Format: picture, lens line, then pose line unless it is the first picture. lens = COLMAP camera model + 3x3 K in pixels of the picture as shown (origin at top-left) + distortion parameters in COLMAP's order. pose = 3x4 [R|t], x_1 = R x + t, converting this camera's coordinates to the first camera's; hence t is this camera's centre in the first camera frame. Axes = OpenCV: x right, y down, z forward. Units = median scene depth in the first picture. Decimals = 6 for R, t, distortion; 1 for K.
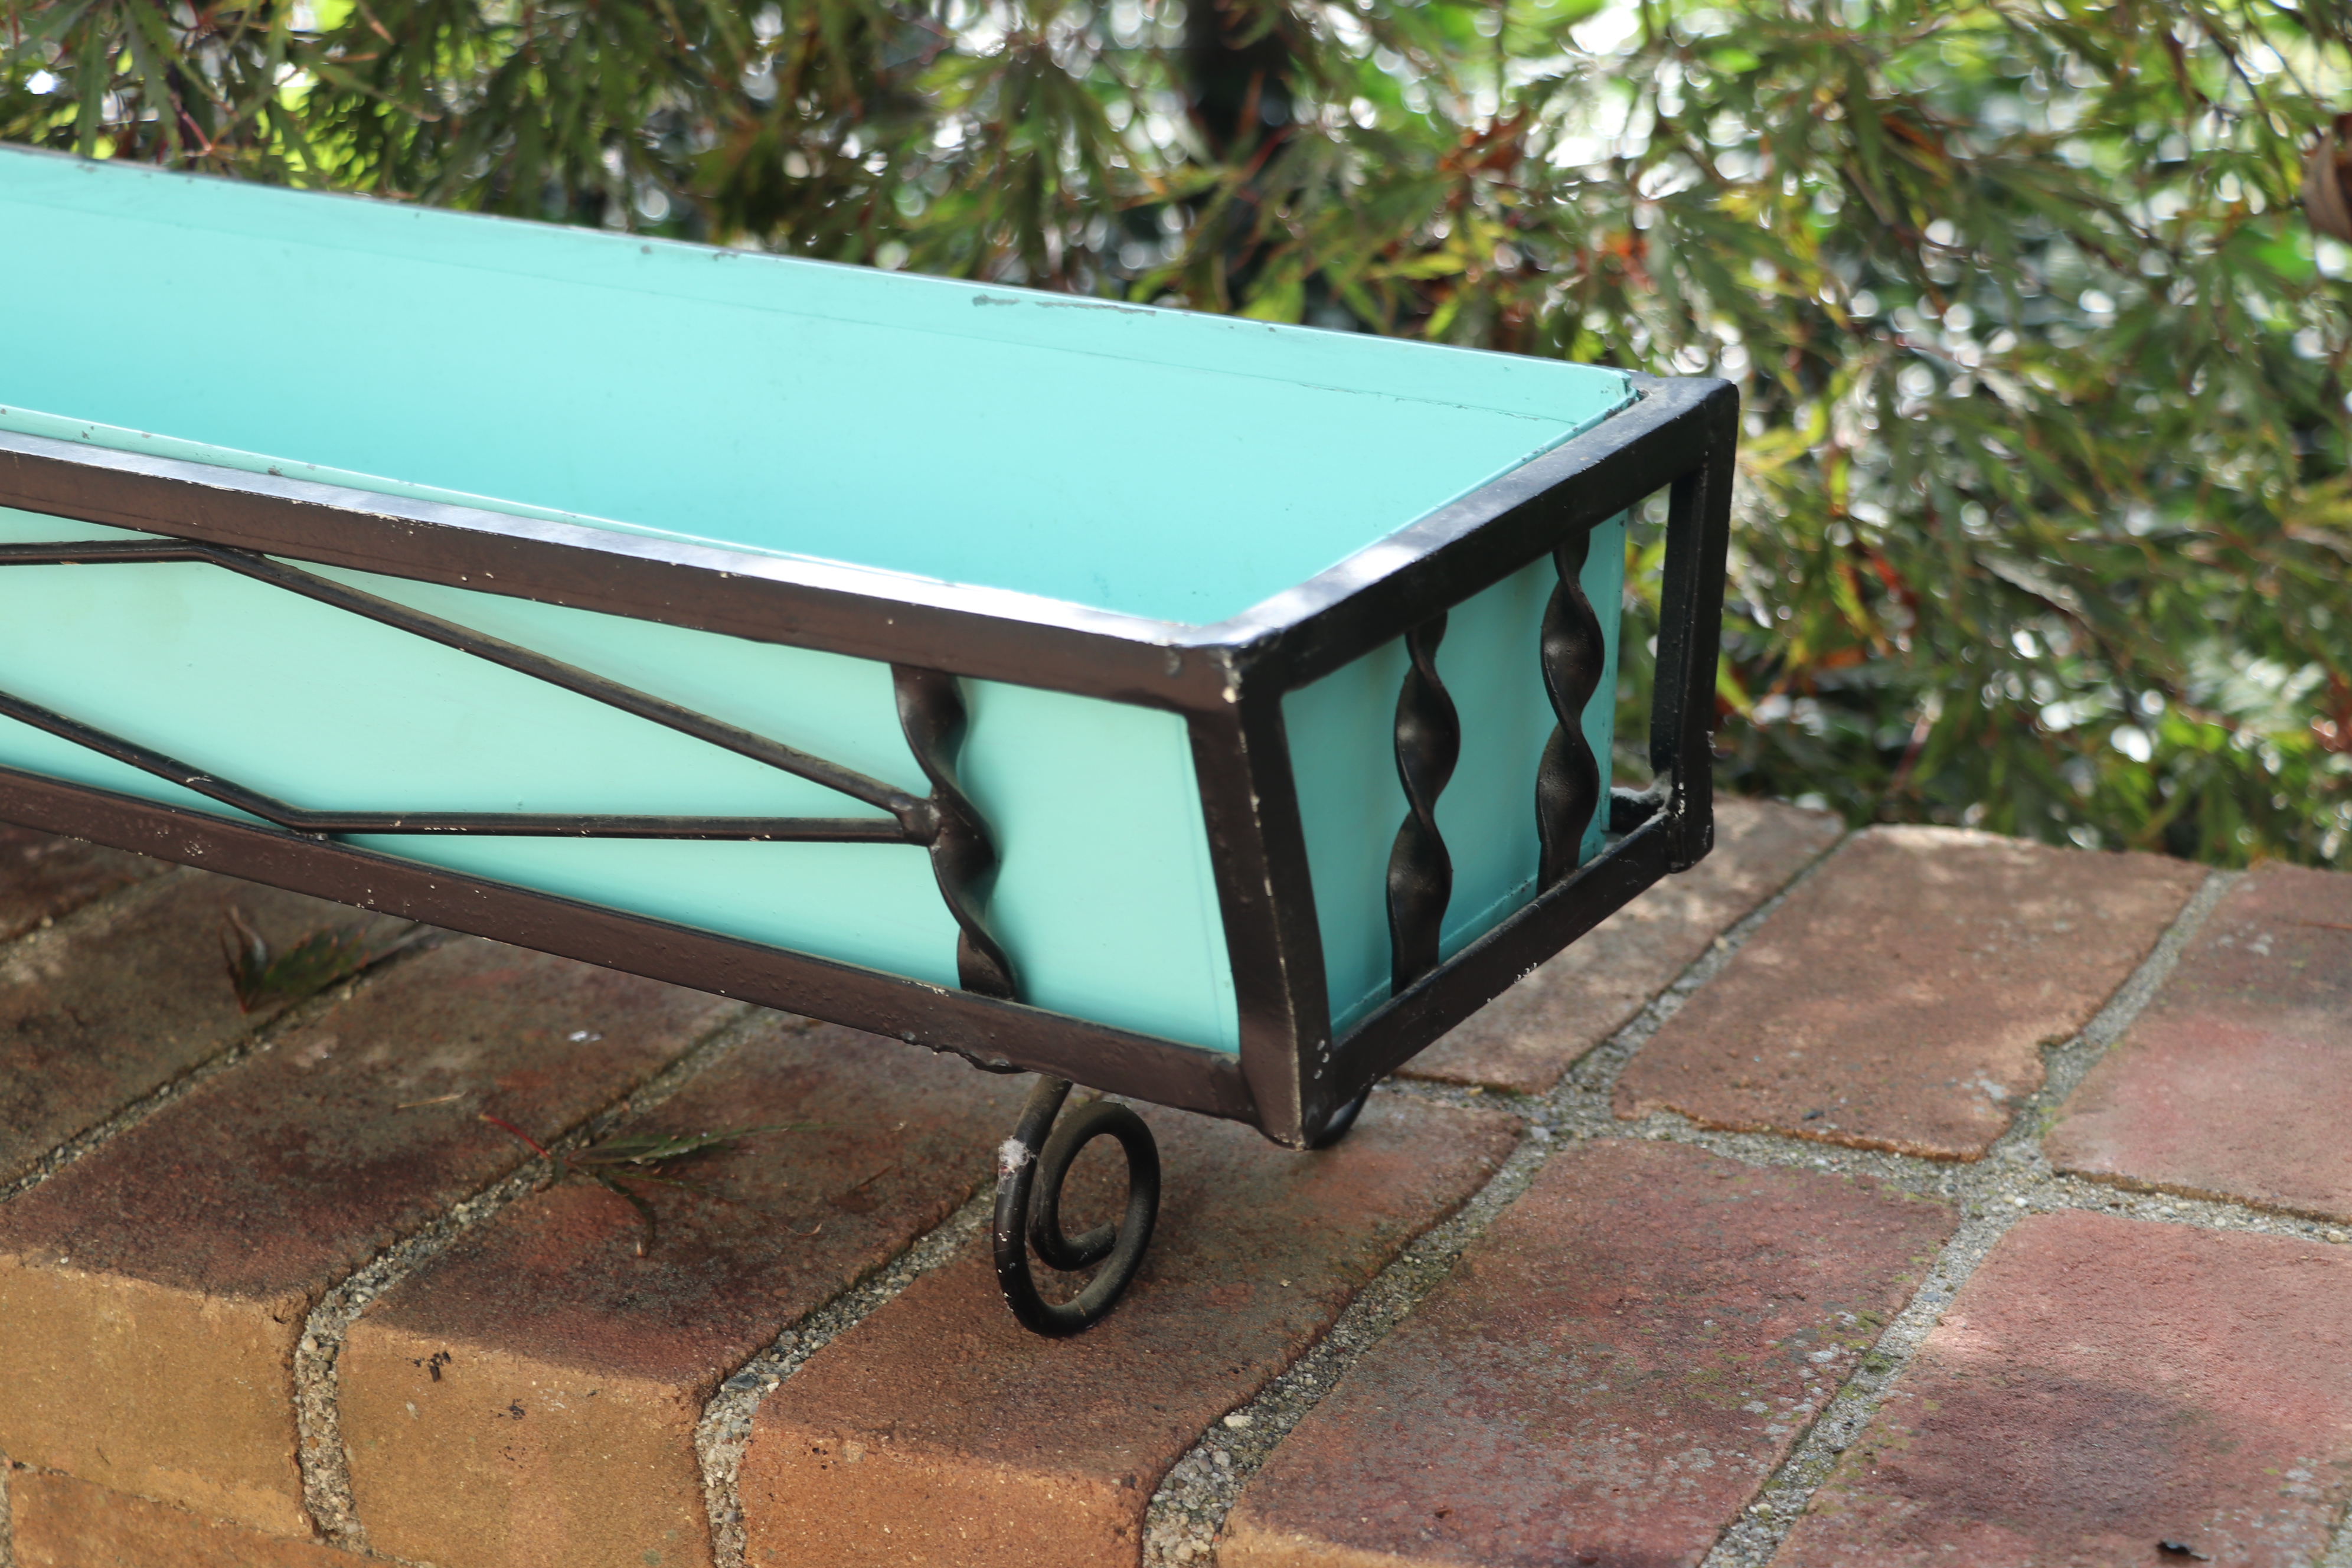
lens RADIAL K [[4926.7, 0, 1176.0], [0, 4926.7, 784.0], [0, 0, 1]] dist [0.110827, 1.119830]
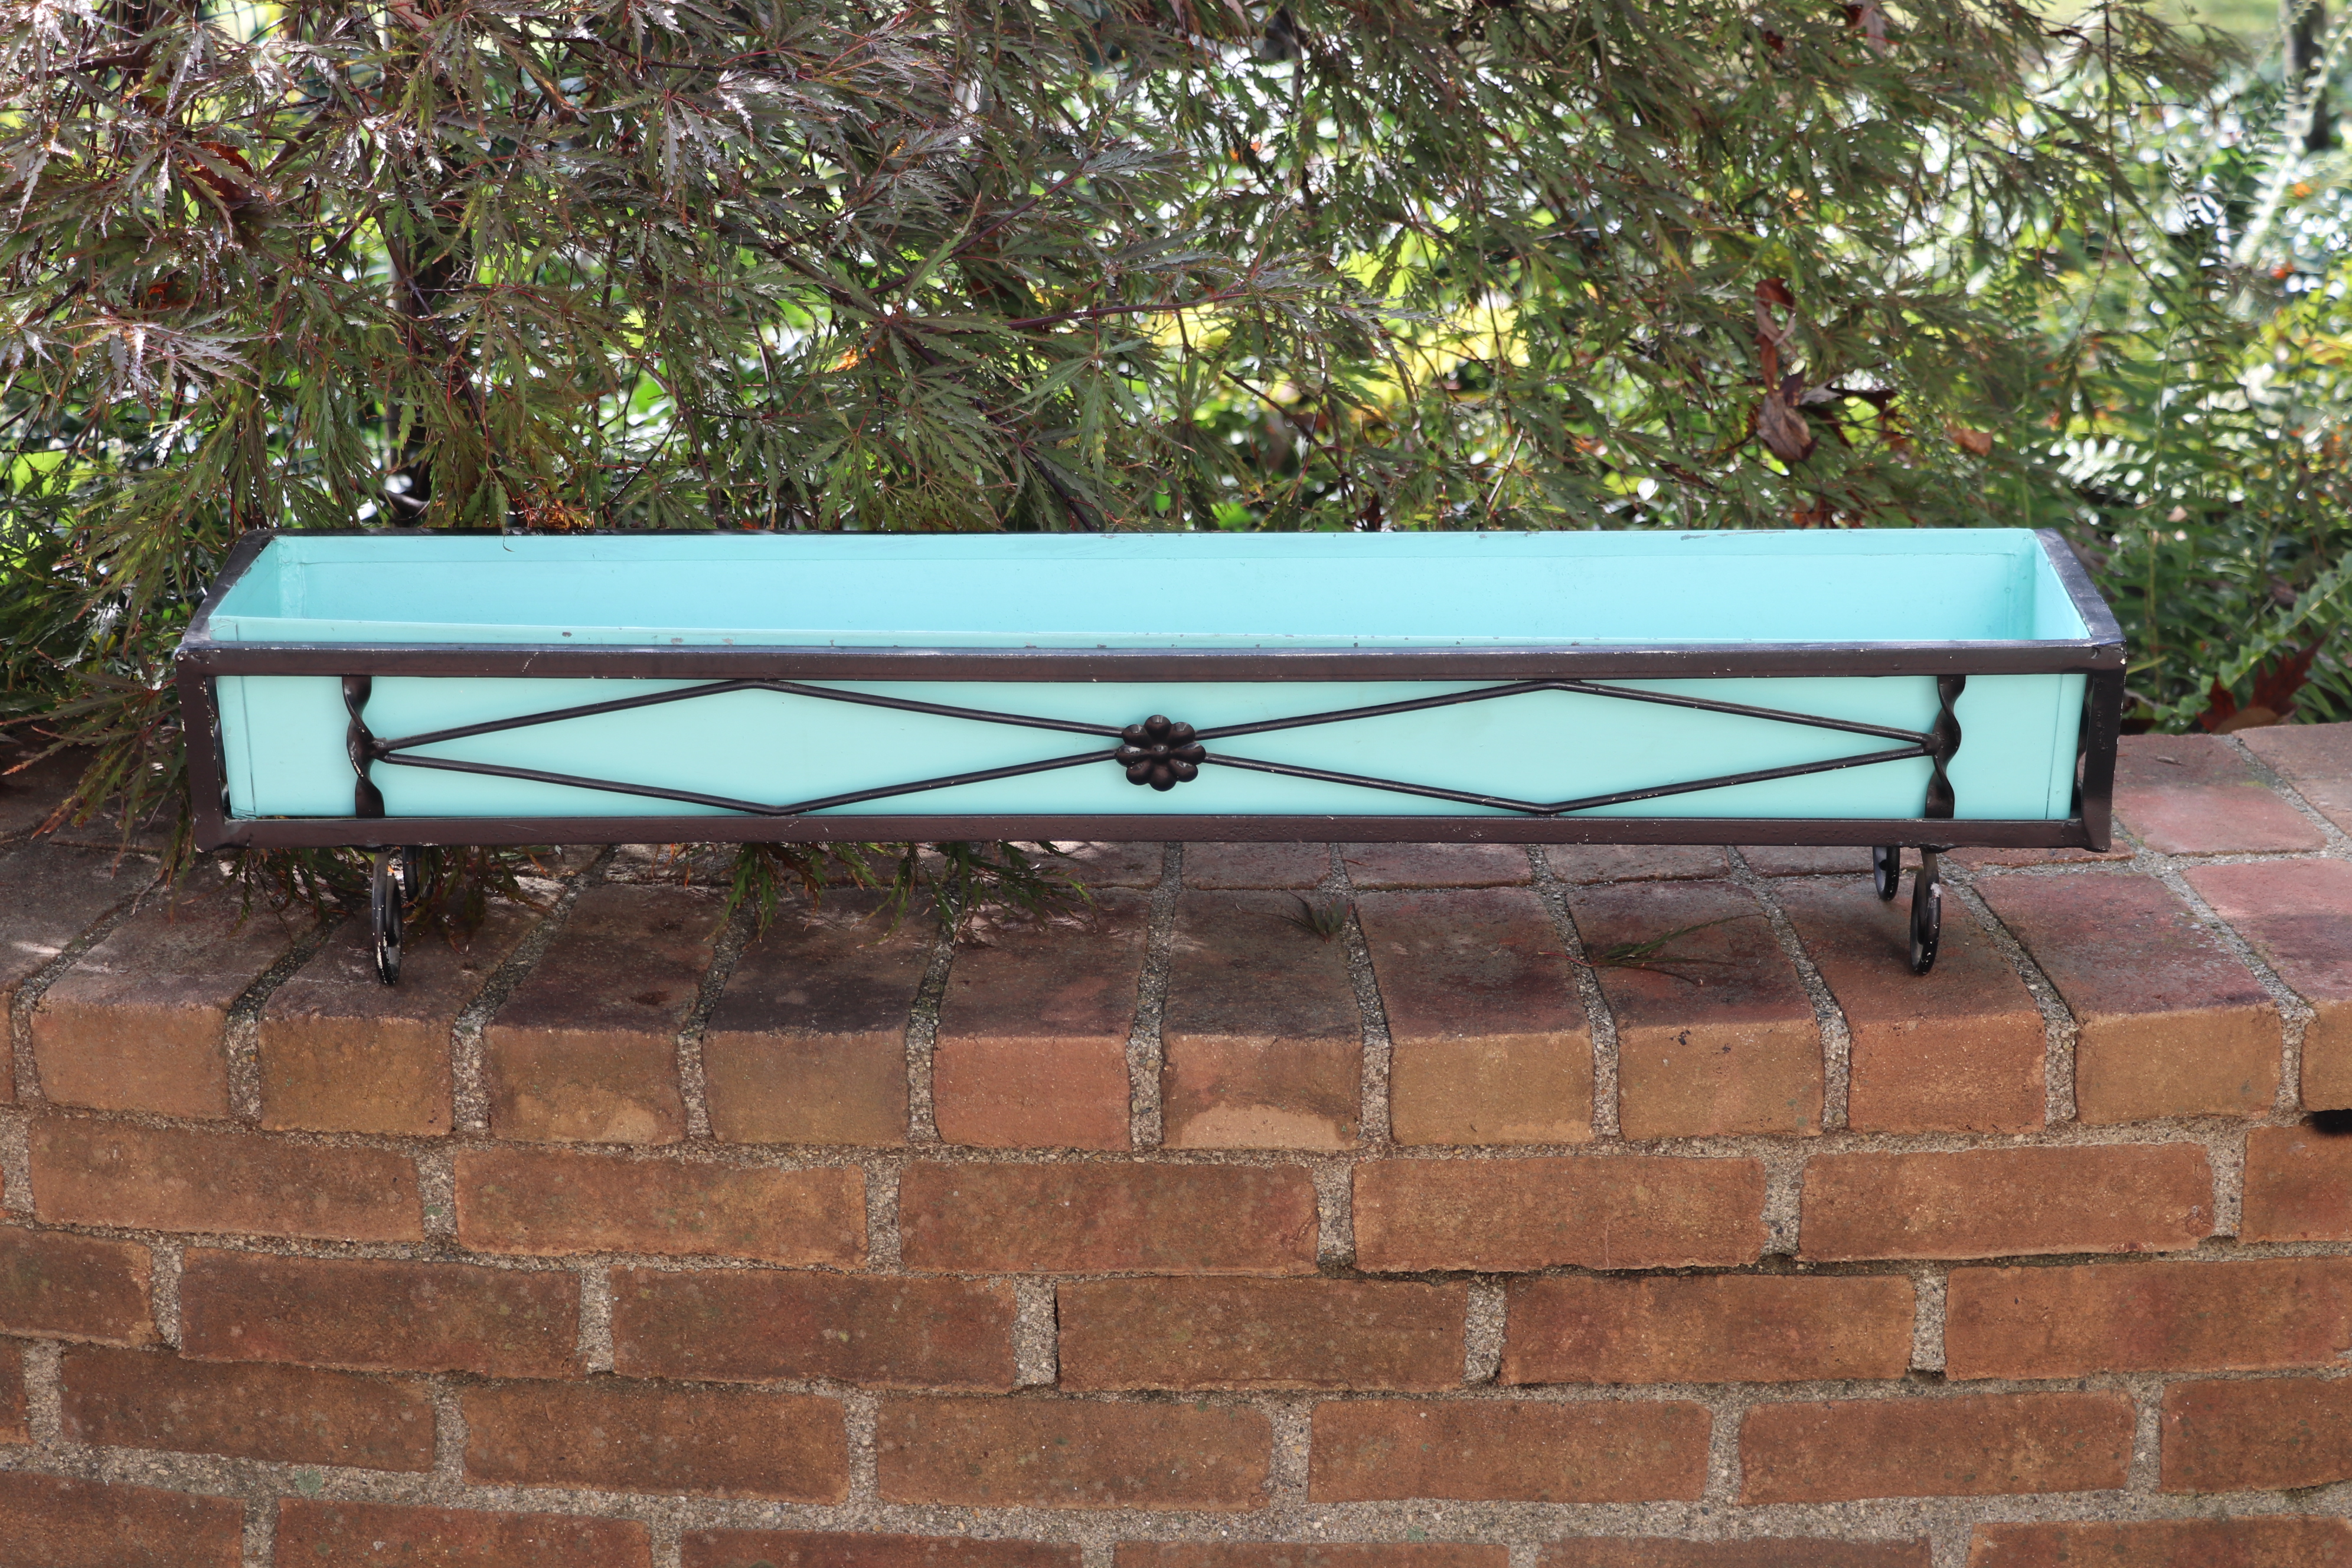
lens RADIAL K [[4926.7, 0, 1176.0], [0, 4926.7, 784.0], [0, 0, 1]] dist [0.110827, 1.119830]
pose [[0.847460, -0.138463, 0.512484, -1.433932], [0.162553, 0.986697, -0.002216, -0.024647], [-0.505360, 0.085184, 0.858694, -0.765874]]
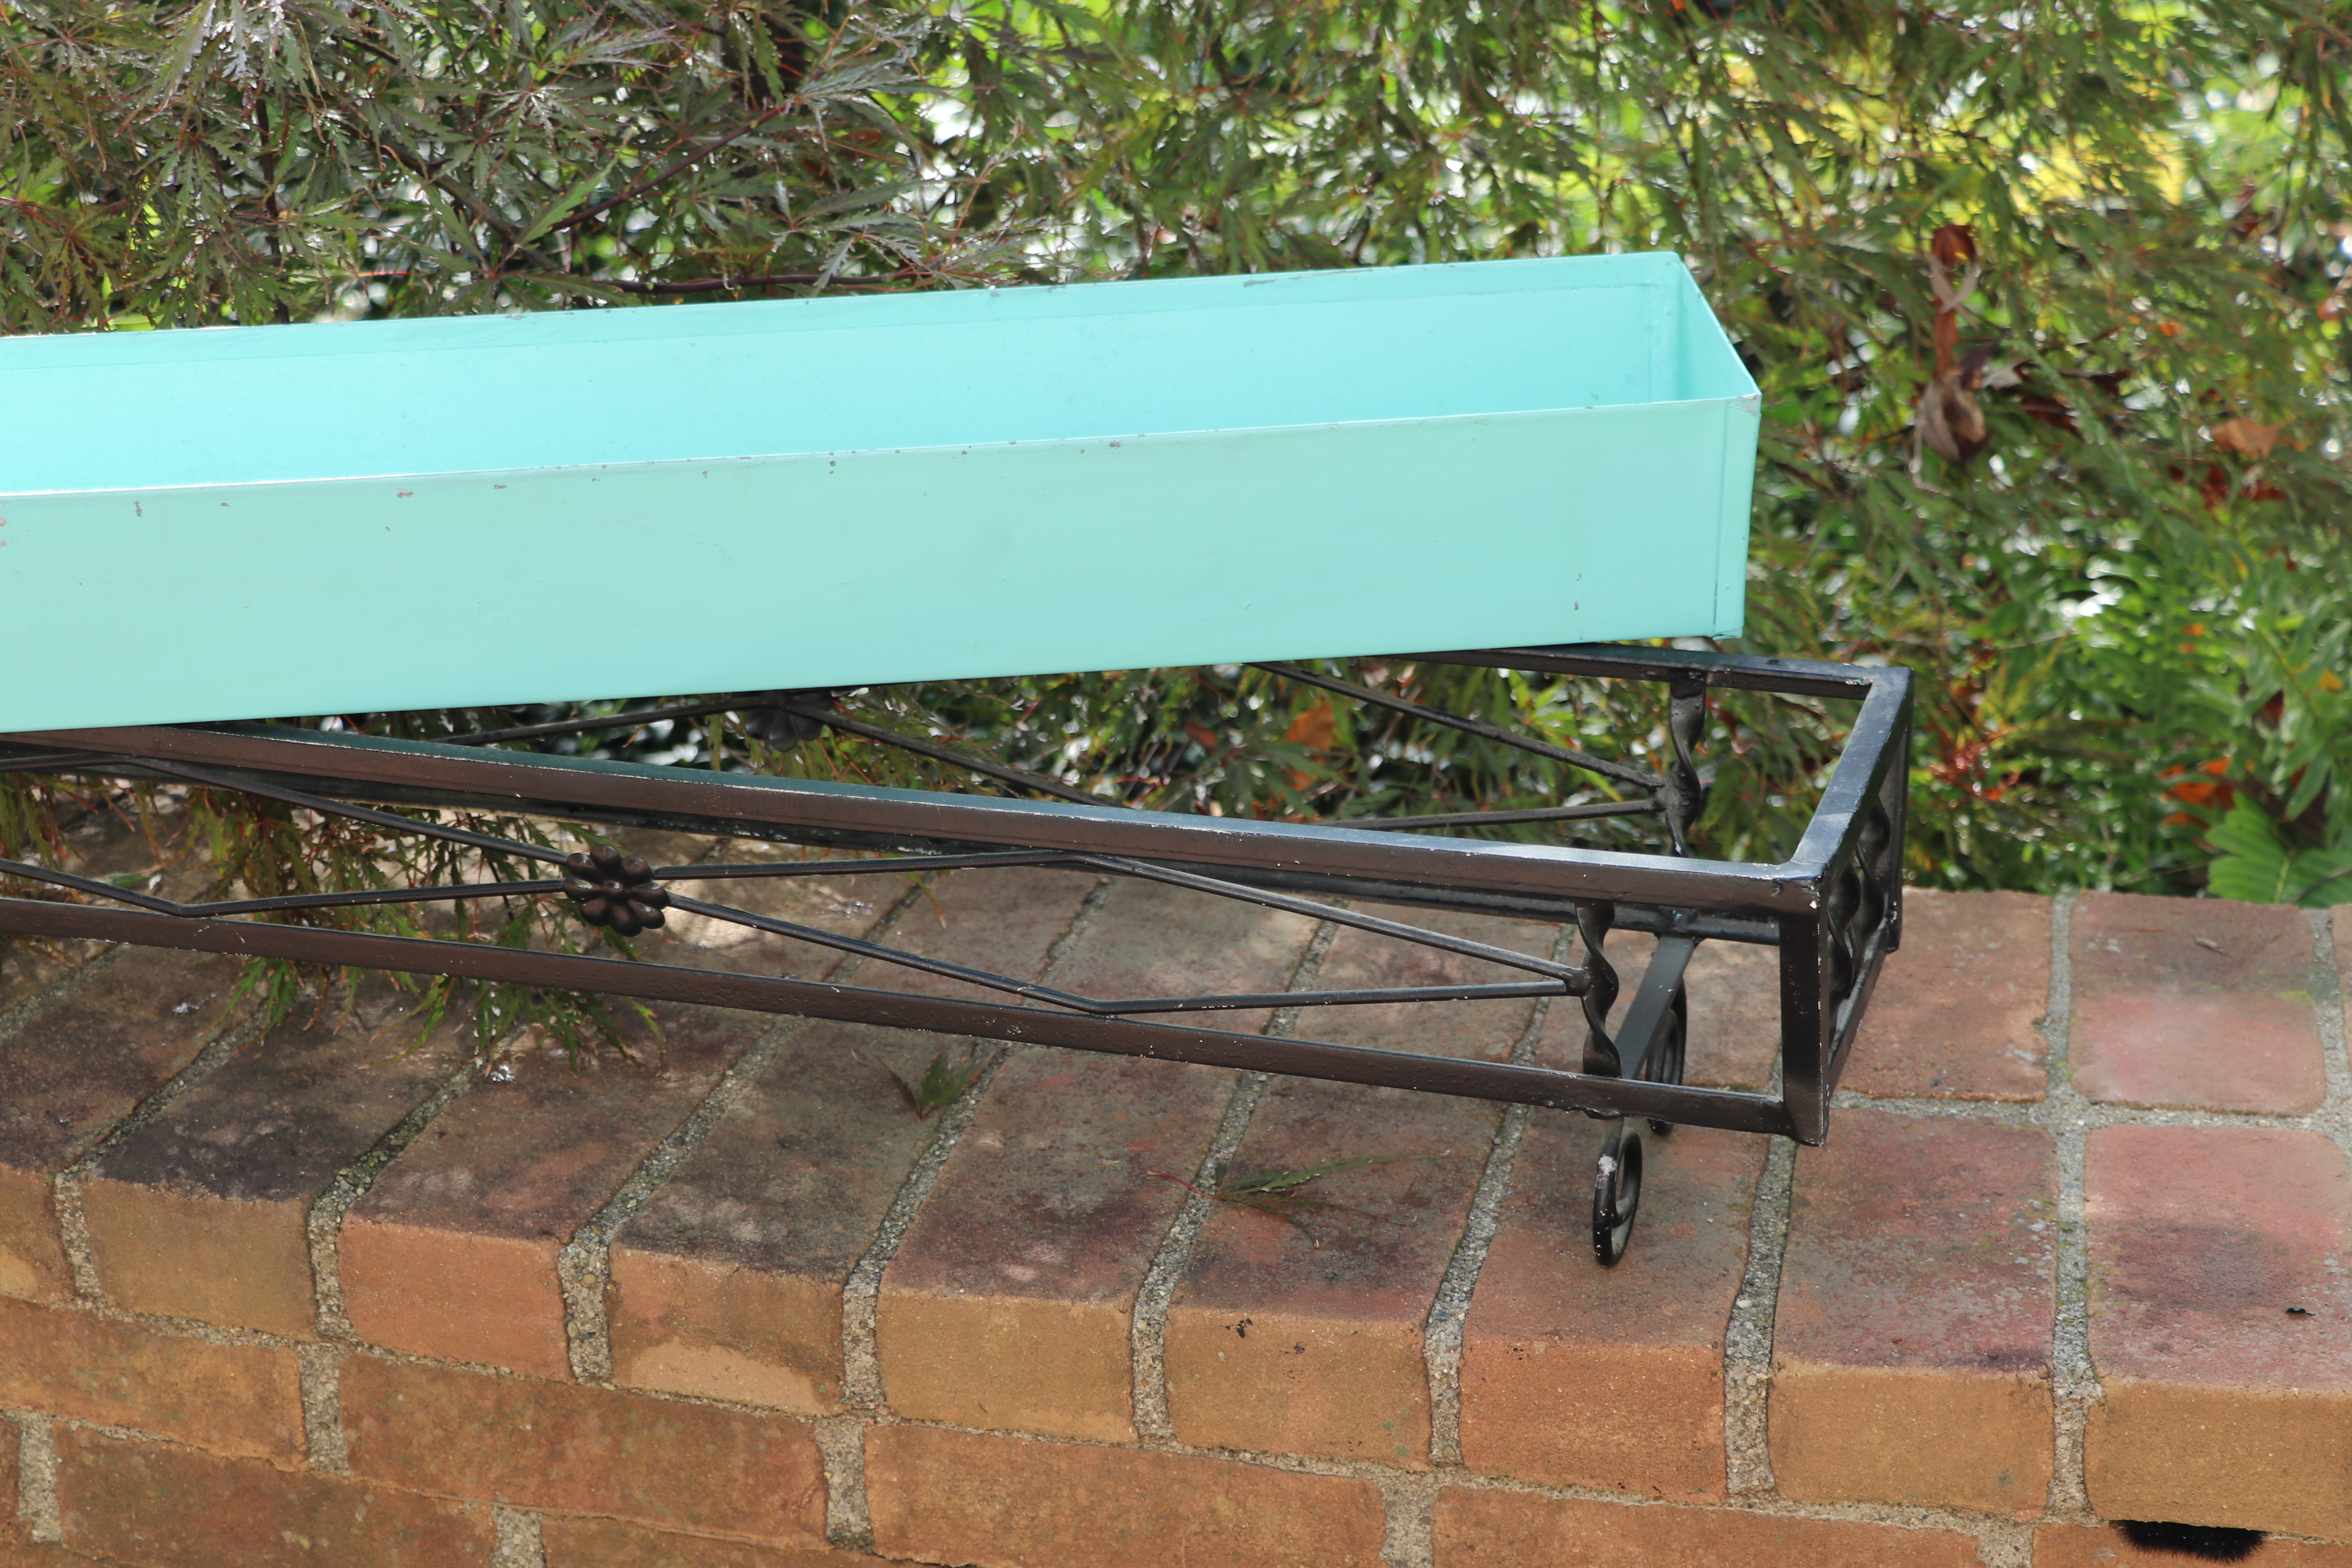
lens RADIAL K [[4926.7, 0, 1176.0], [0, 4926.7, 784.0], [0, 0, 1]] dist [0.110827, 1.119830]
pose [[0.961781, -0.094035, 0.257165, -0.575981], [0.085861, 0.995385, 0.042855, -0.136226], [-0.260008, -0.019137, 0.965417, -0.585771]]
